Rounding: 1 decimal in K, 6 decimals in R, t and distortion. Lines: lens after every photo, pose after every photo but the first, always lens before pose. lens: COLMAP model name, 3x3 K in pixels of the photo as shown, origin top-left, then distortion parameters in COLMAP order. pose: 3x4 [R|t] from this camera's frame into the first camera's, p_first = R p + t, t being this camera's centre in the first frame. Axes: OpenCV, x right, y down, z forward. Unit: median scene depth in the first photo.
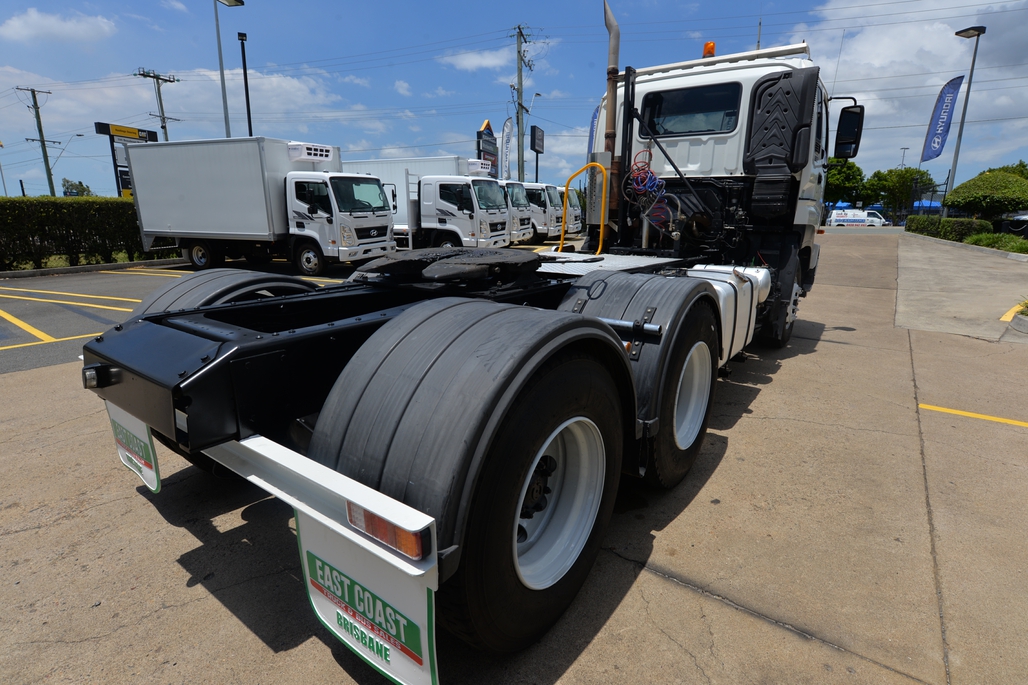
lens RADIAL K [[531.0, 0, 524.5], [0, 531.0, 352.6], [0, 0, 1]] dist [-0.020822, 0.001842]
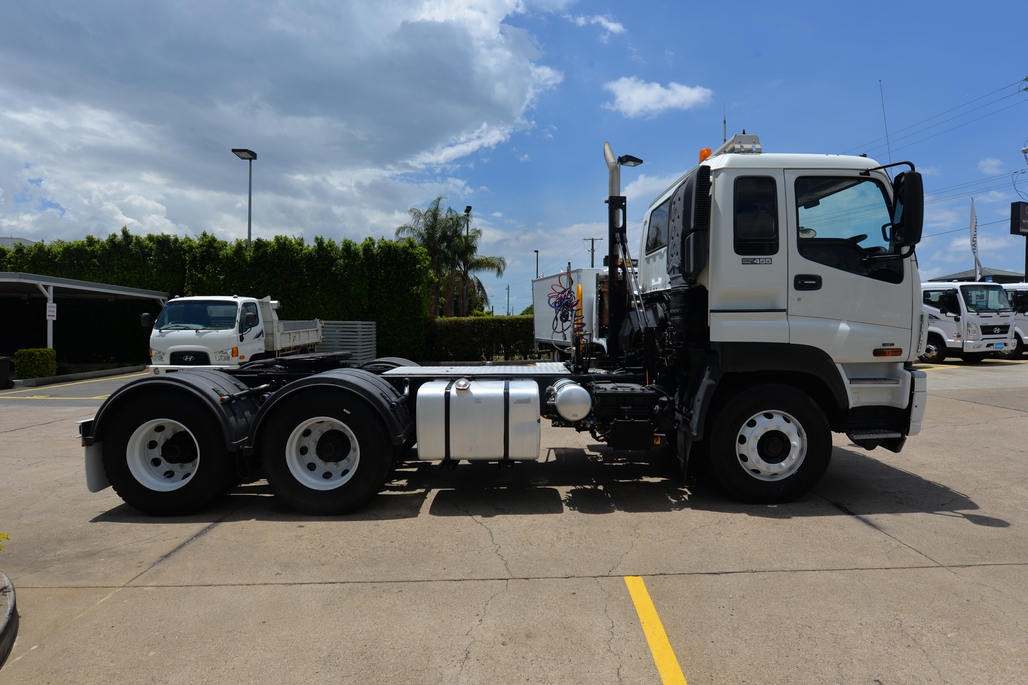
lens RADIAL K [[545.5, 0, 512.1], [0, 545.5, 336.2], [0, 0, 1]] dist [-0.007245, -0.001582]
pose [[0.575917, 0.008087, -0.817468, 1.386323], [-0.191289, 0.973524, -0.125135, -0.119435], [0.794813, 0.228440, 0.562217, 0.334967]]
